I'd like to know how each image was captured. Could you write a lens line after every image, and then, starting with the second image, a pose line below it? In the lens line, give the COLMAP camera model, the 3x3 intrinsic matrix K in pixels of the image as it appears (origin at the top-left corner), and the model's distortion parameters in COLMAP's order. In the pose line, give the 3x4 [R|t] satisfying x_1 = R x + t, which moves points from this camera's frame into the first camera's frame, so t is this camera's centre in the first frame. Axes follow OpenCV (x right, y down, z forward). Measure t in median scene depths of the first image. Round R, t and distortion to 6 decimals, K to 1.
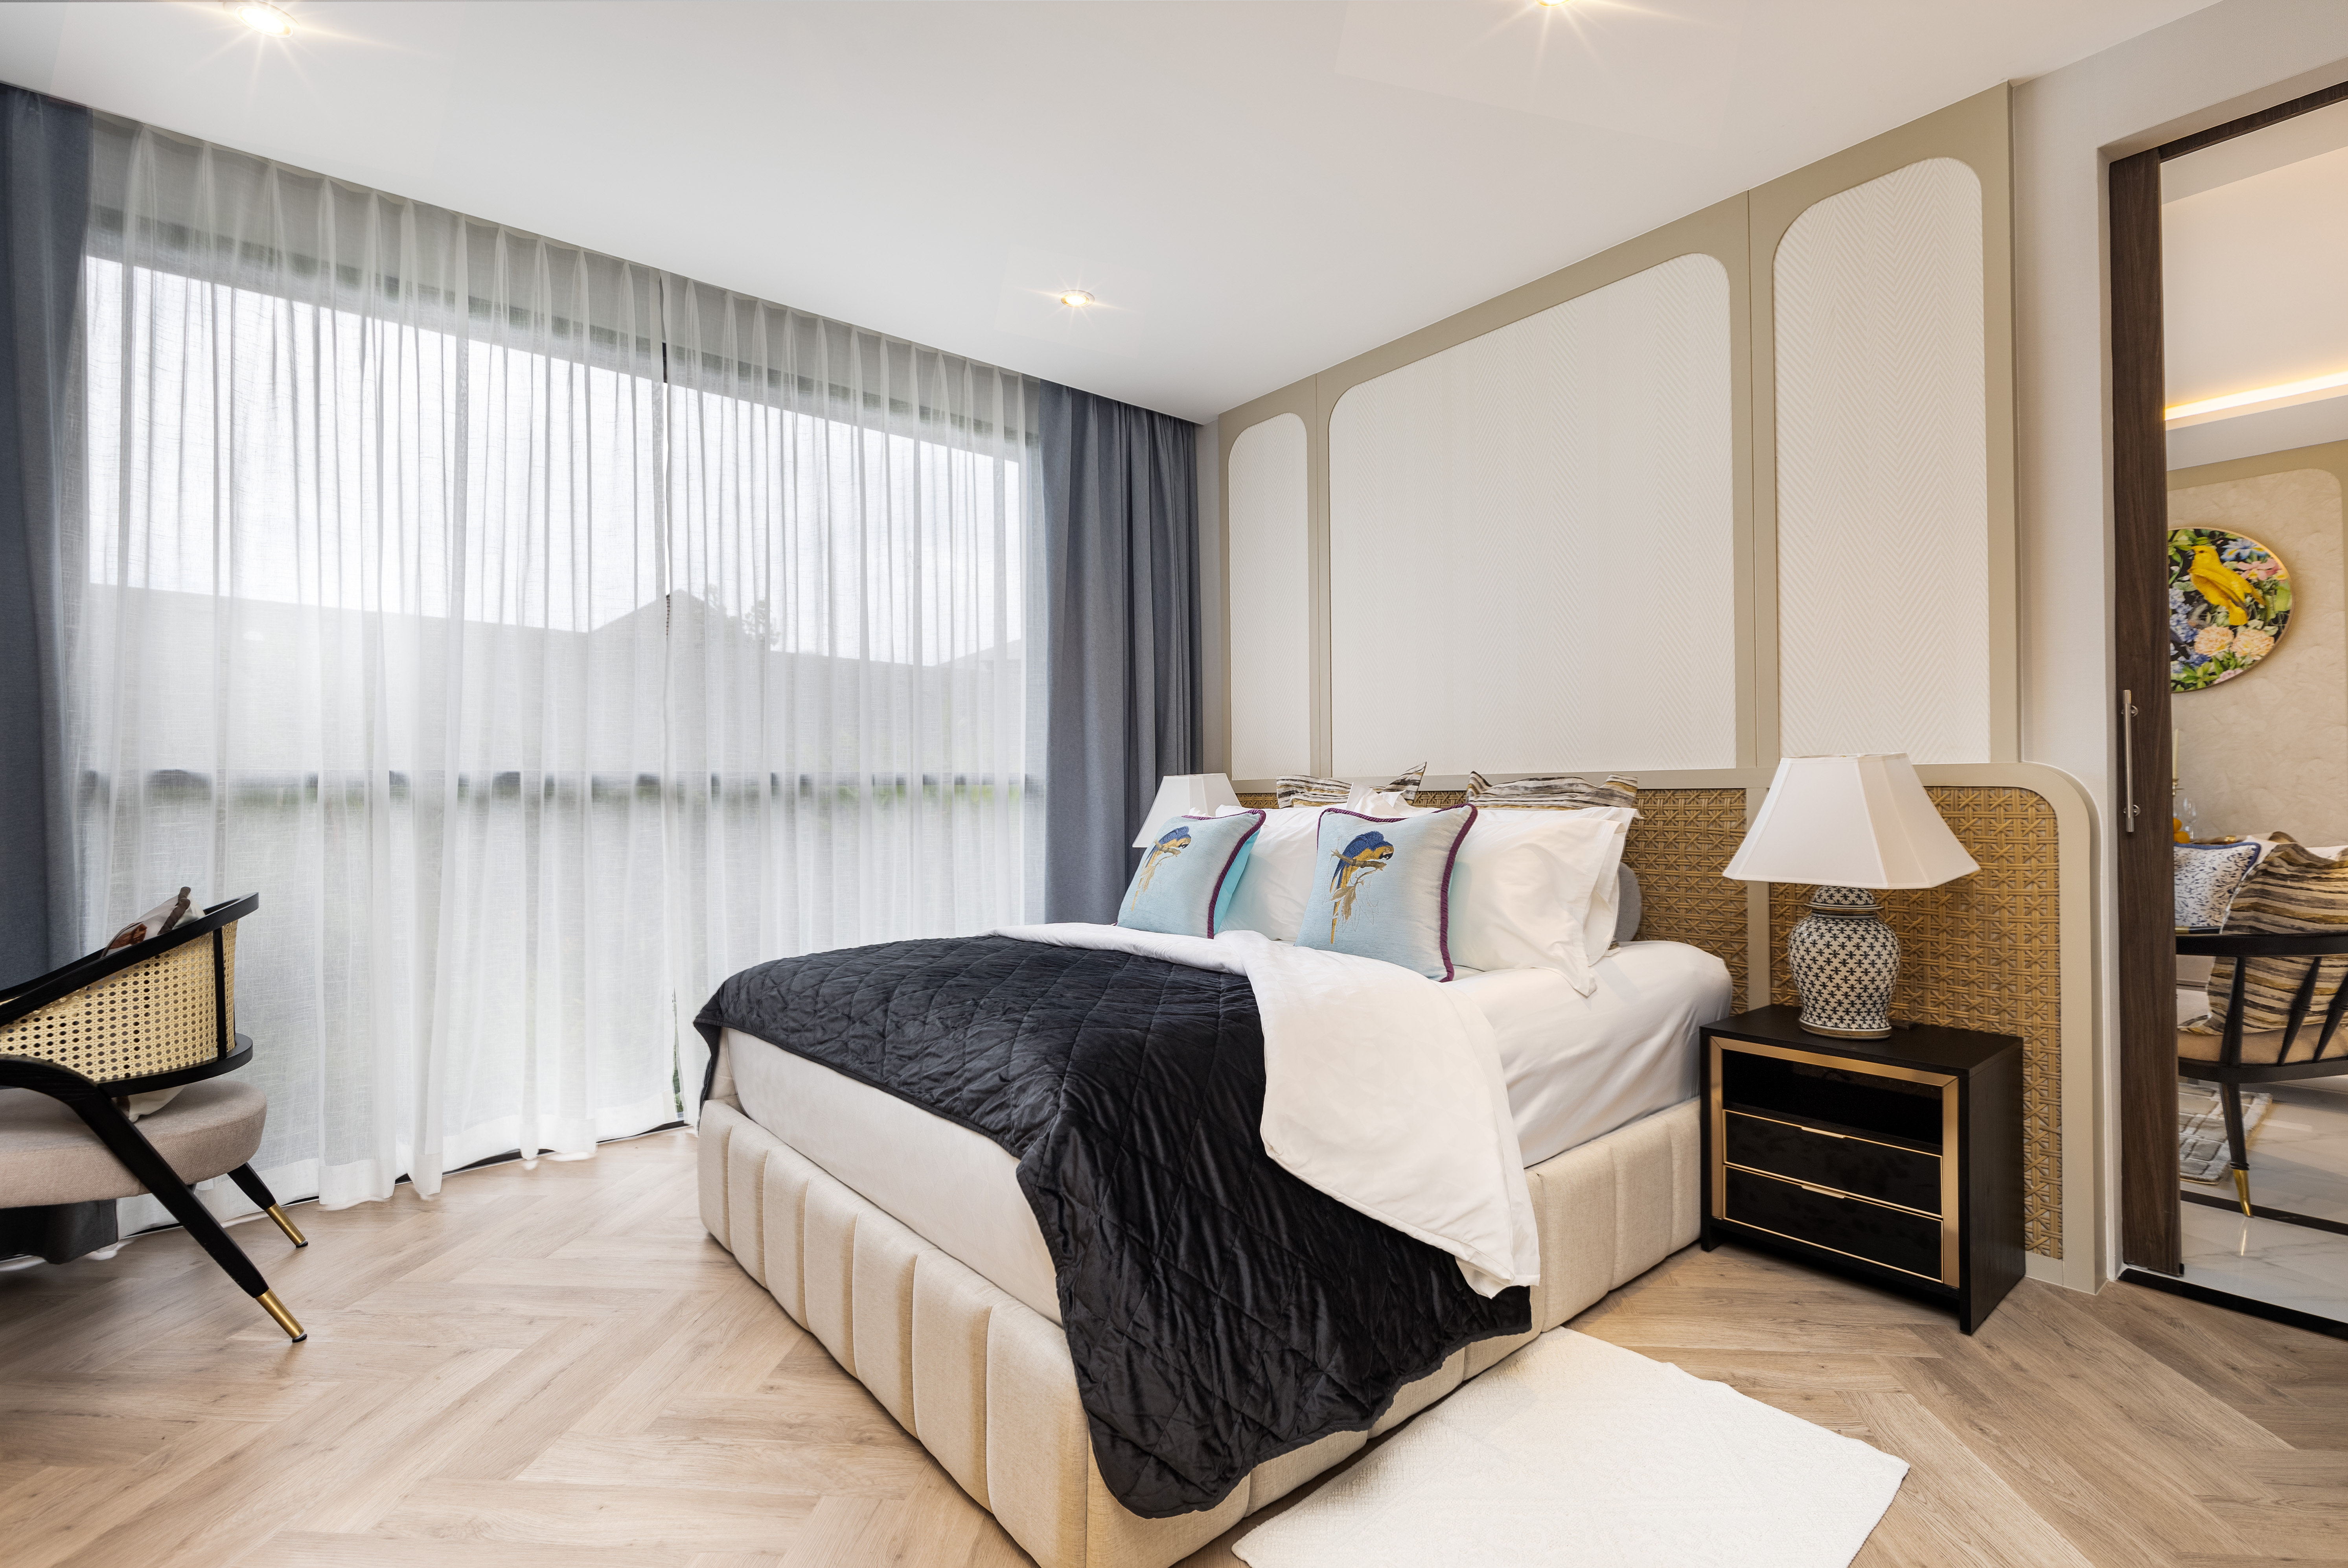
lens RADIAL K [[1052.2, 0, 1173.8], [0, 1052.2, 790.4], [0, 0, 1]] dist [-0.001605, -0.000481]
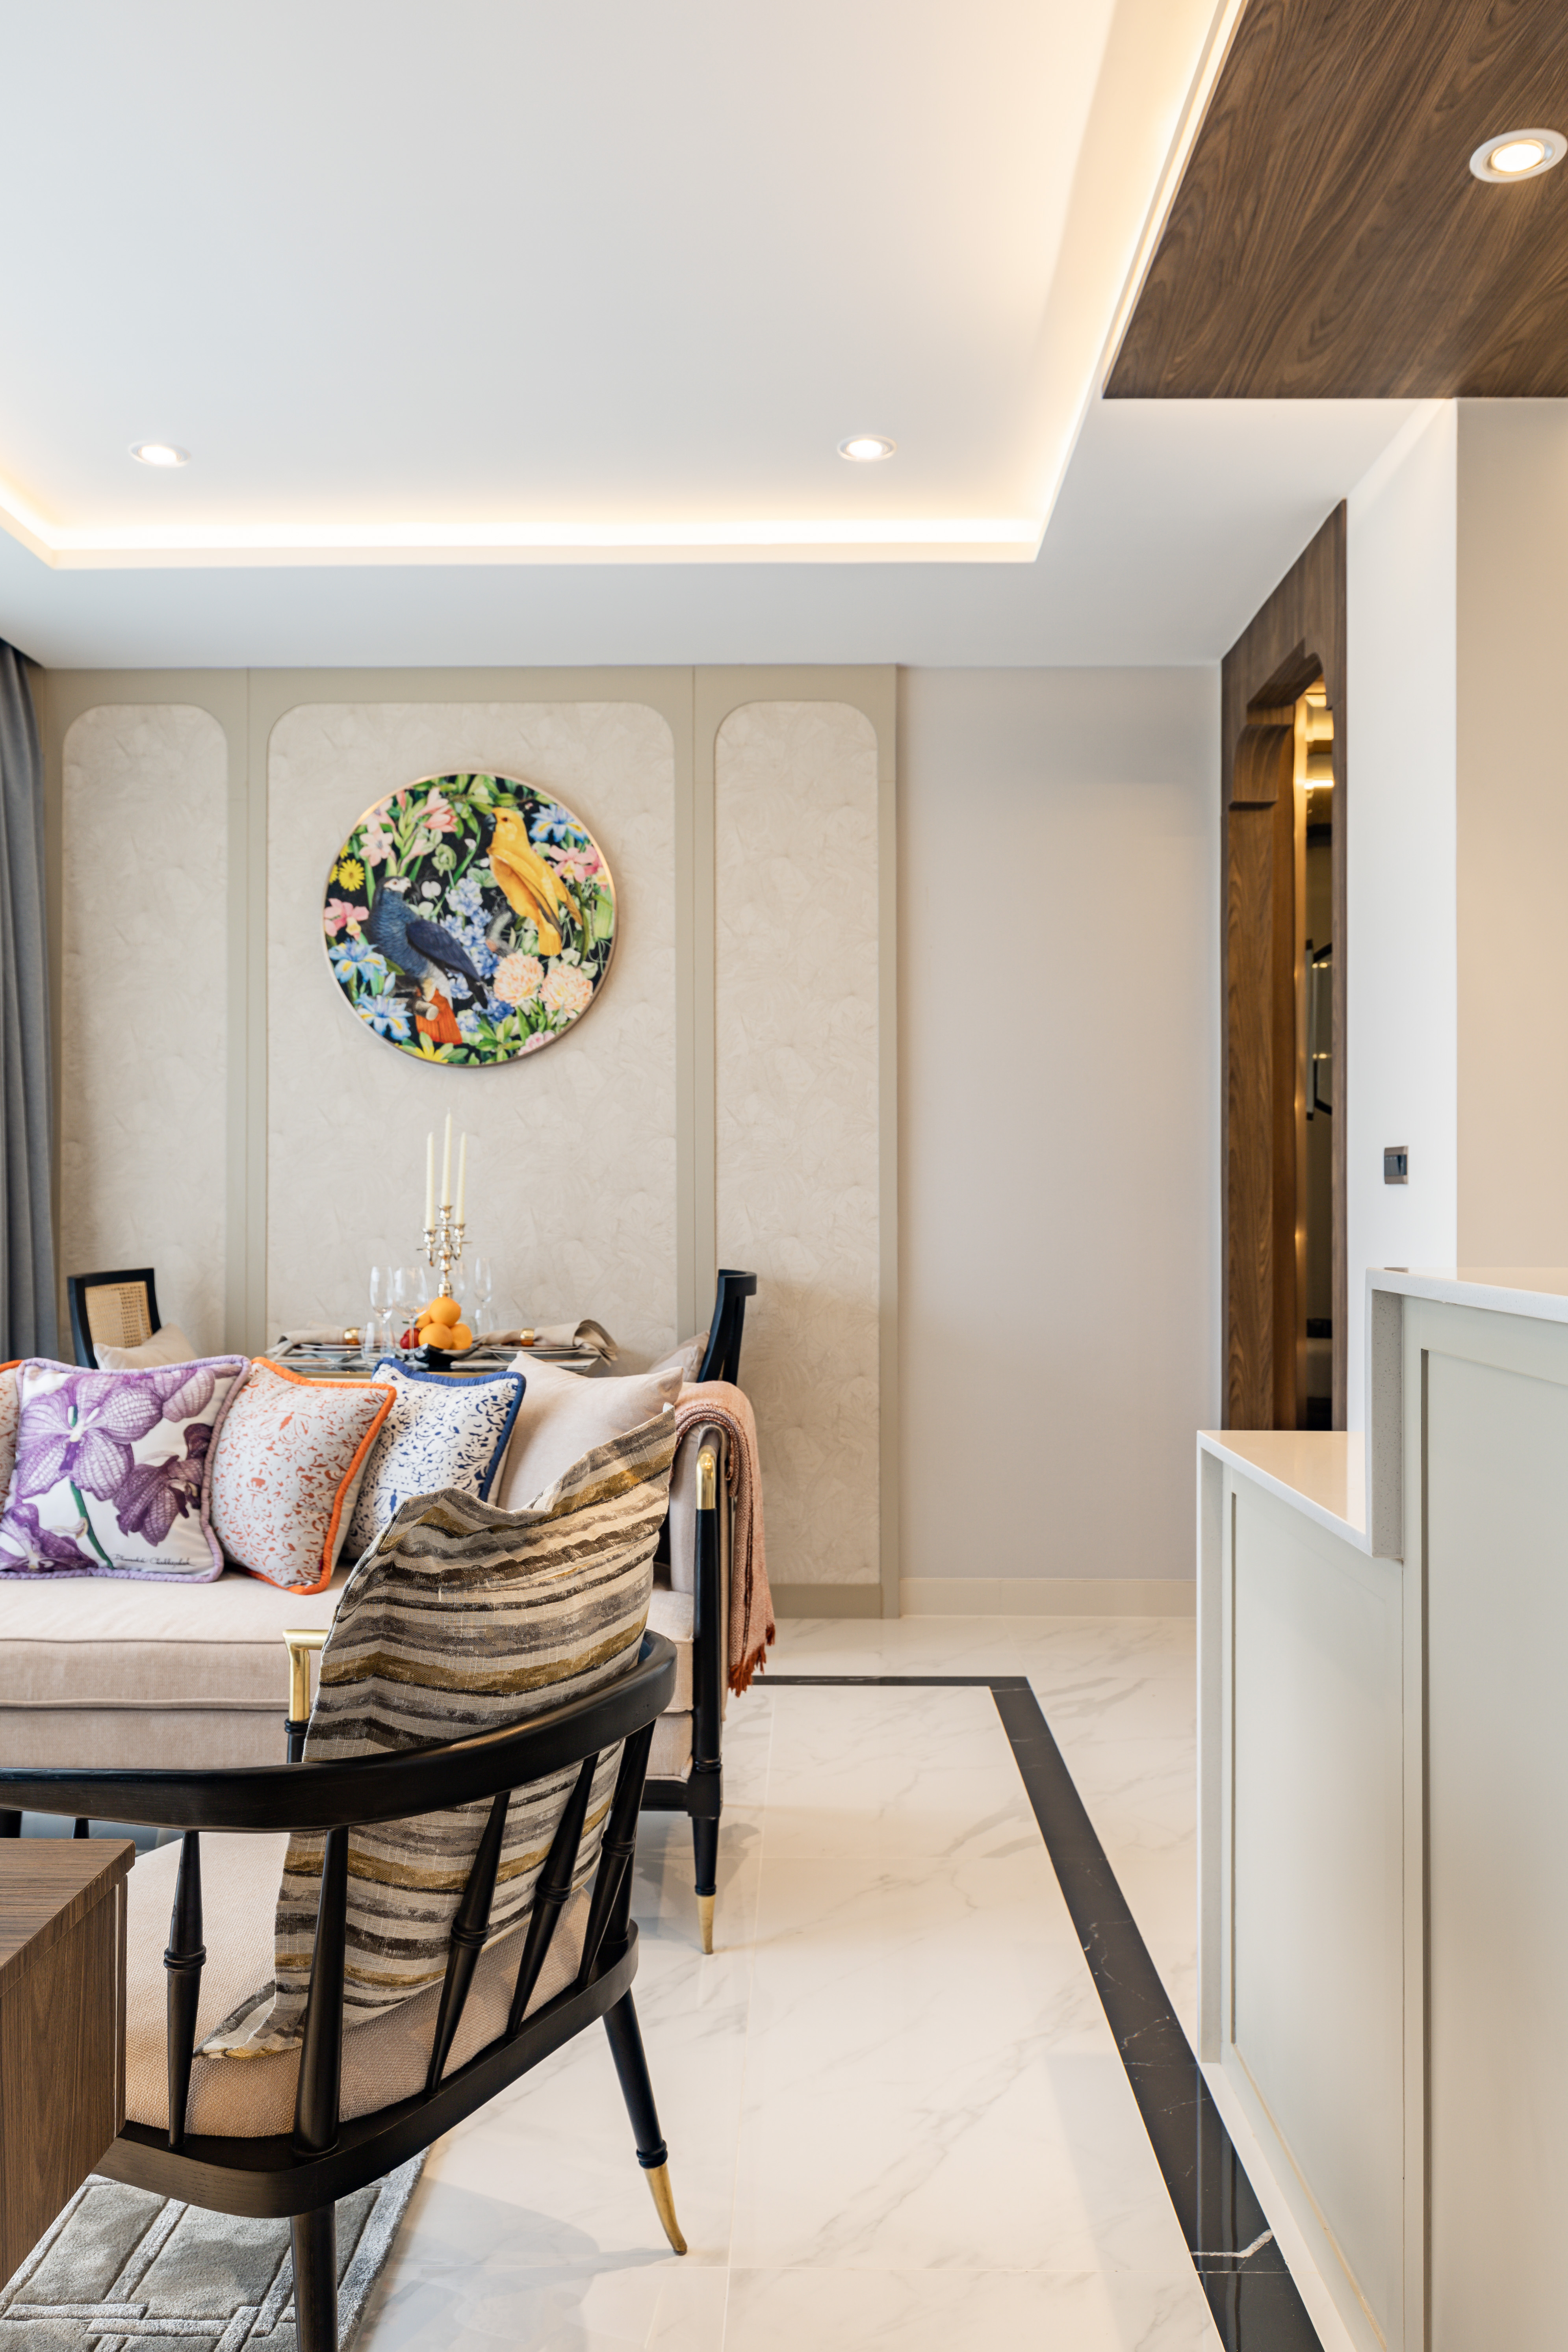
lens RADIAL K [[1805.2, 0, 777.9], [0, 1805.2, 1188.4], [0, 0, 1]] dist [0.009036, -0.005435]
pose [[0.646505, 0.012170, 0.762813, 0.676683], [-0.009081, 0.999925, -0.008256, -0.045653], [-0.762856, -0.001590, 0.646566, 0.525812]]
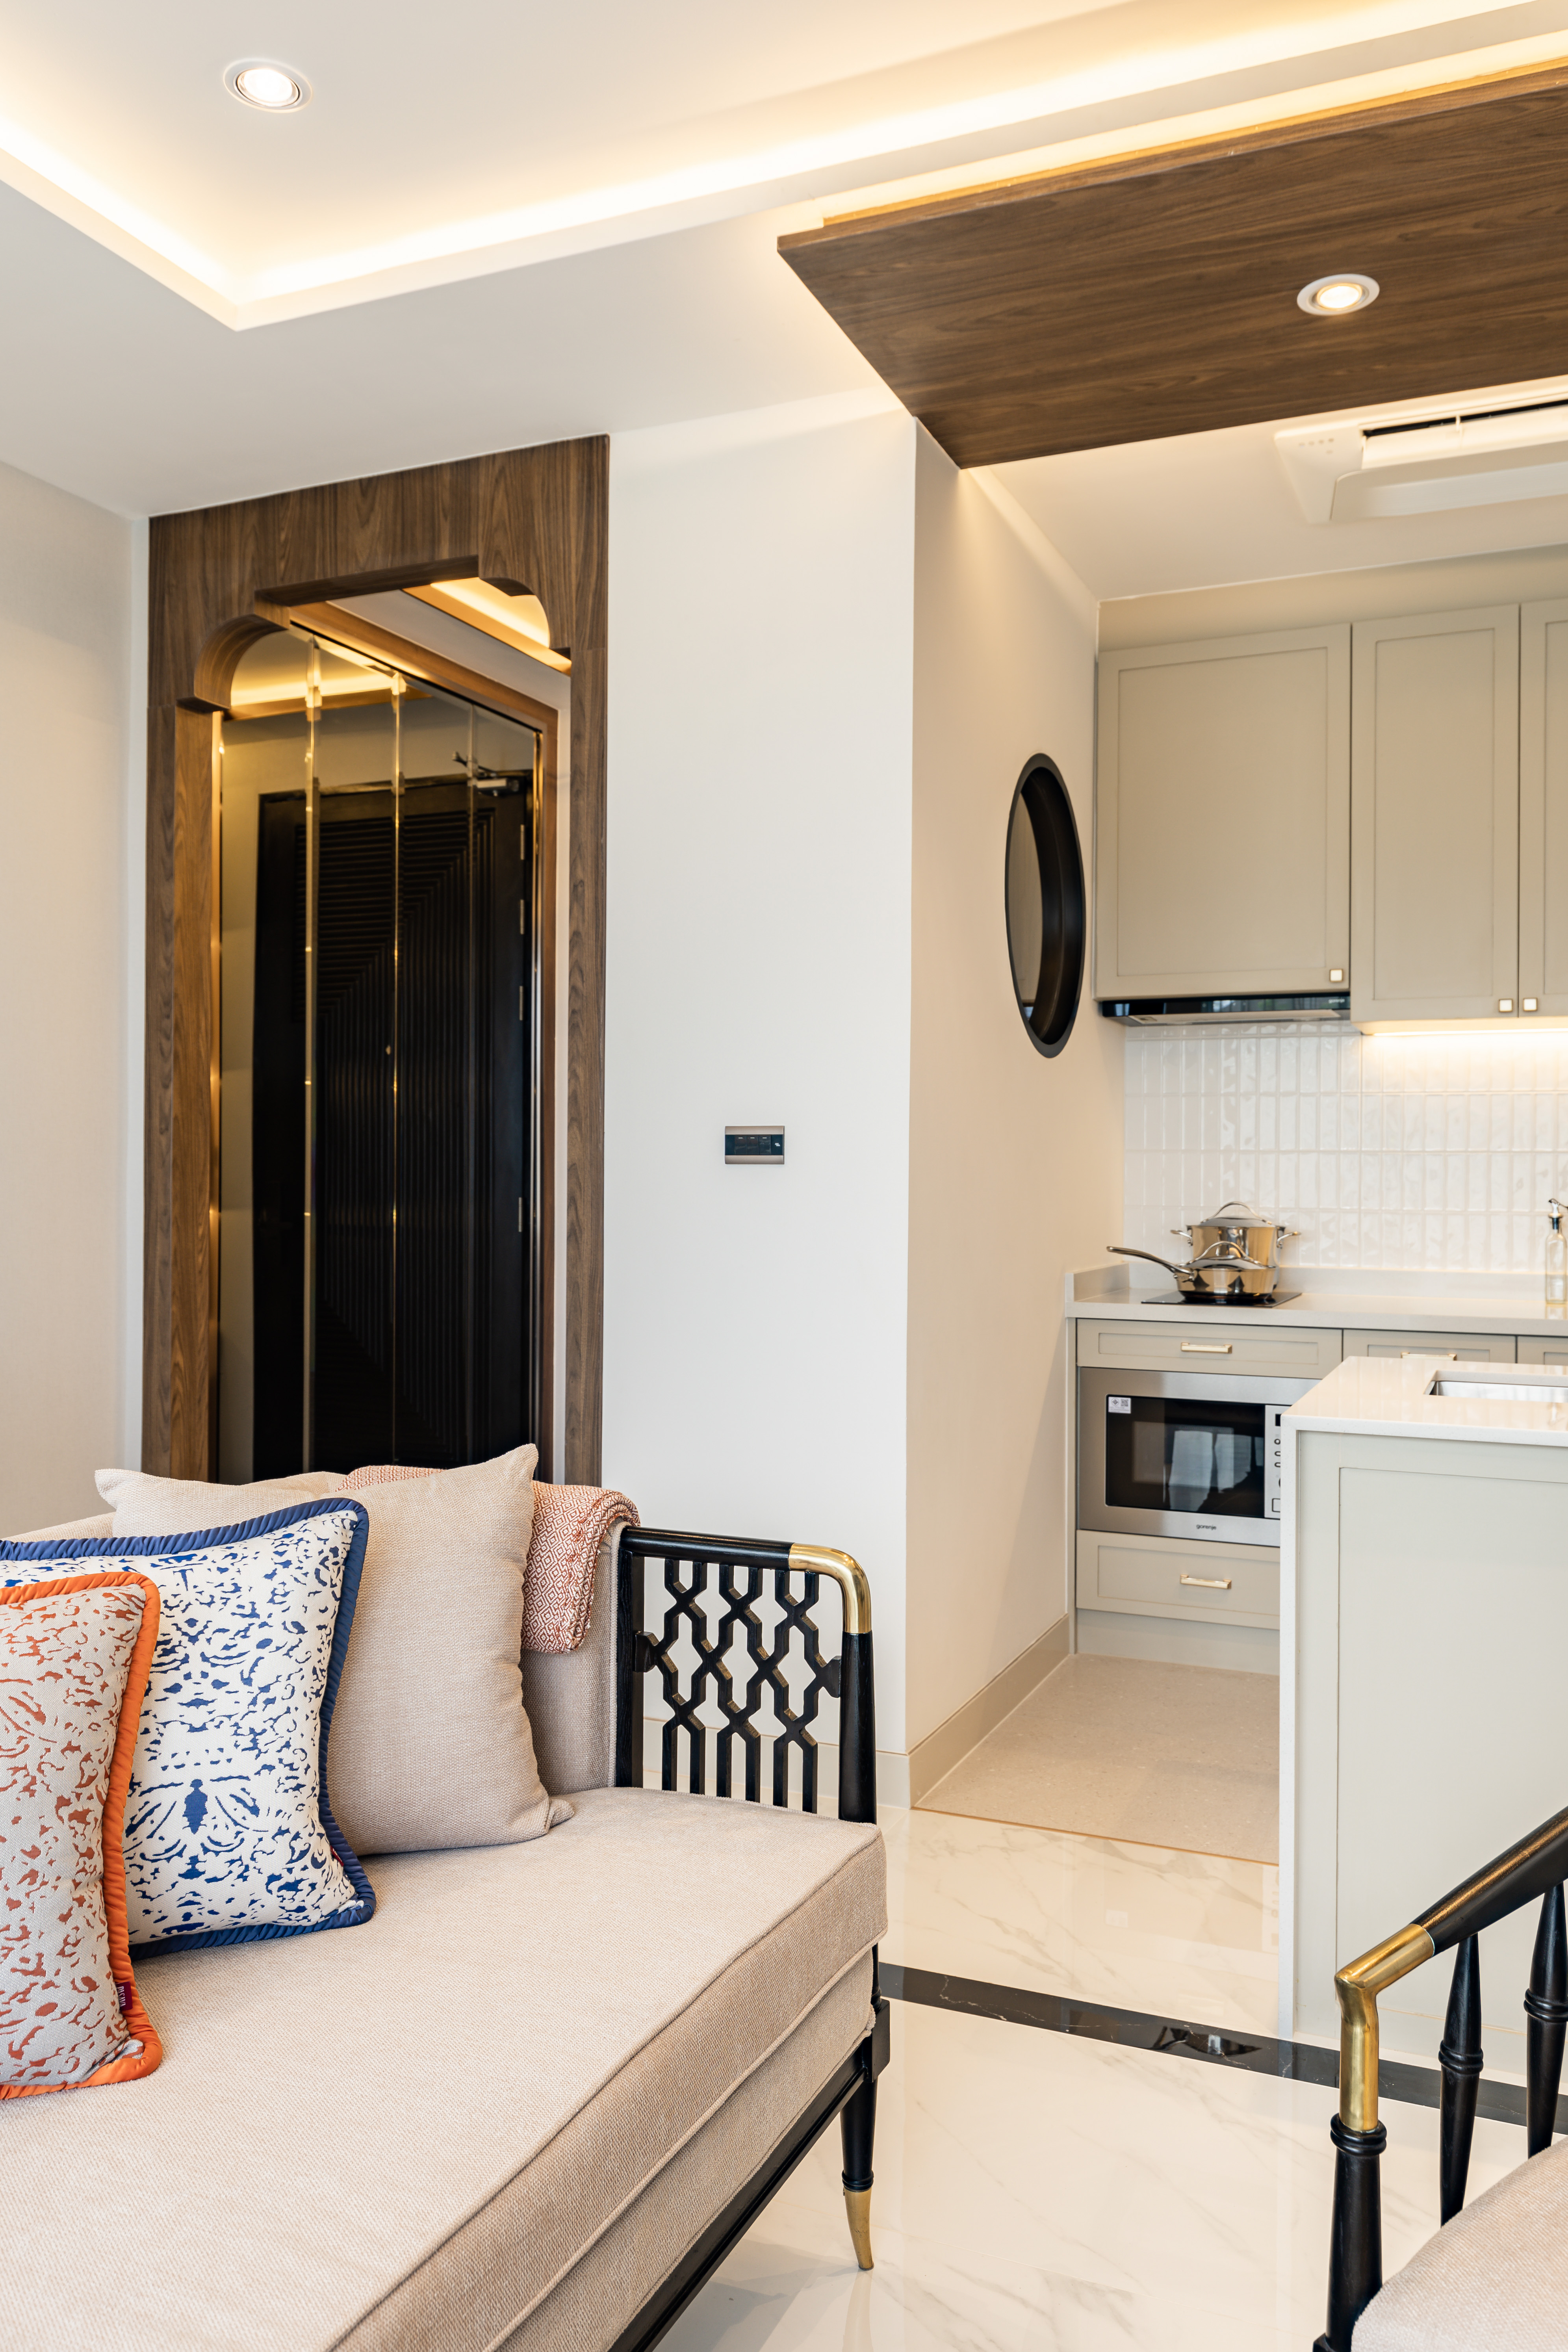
lens RADIAL K [[1743.9, 0, 784.0], [0, 1743.9, 1176.0], [0, 0, 1]] dist [0.010017, -0.004612]
pose [[-0.458067, 0.004179, 0.888908, 0.840321], [-0.007116, 0.999940, -0.008368, -0.045508], [-0.888889, -0.010159, -0.458010, 1.589190]]
